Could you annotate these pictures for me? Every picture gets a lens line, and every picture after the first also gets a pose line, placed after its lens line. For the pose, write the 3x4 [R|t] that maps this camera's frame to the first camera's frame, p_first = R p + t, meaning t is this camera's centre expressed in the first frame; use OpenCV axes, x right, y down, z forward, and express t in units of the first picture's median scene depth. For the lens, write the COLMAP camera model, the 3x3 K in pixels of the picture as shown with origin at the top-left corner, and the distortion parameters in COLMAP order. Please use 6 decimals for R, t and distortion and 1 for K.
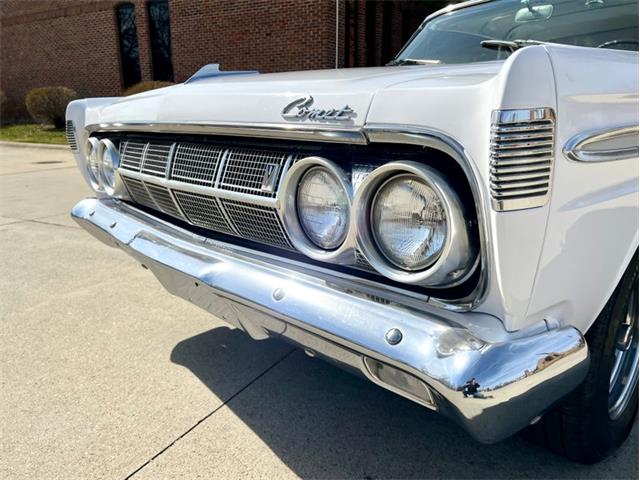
lens RADIAL K [[491.8, 0, 322.5], [0, 491.8, 242.2], [0, 0, 1]] dist [0.055241, -0.061260]
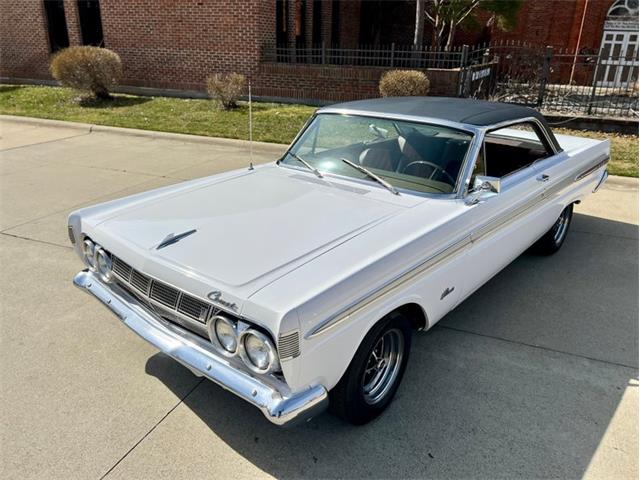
lens RADIAL K [[491.8, 0, 322.5], [0, 491.8, 242.2], [0, 0, 1]] dist [0.055241, -0.061260]
pose [[0.993136, -0.018422, 0.115501, 0.113266], [0.004954, 0.993258, 0.115818, -0.462608], [-0.116856, -0.114451, 0.986532, -0.780093]]
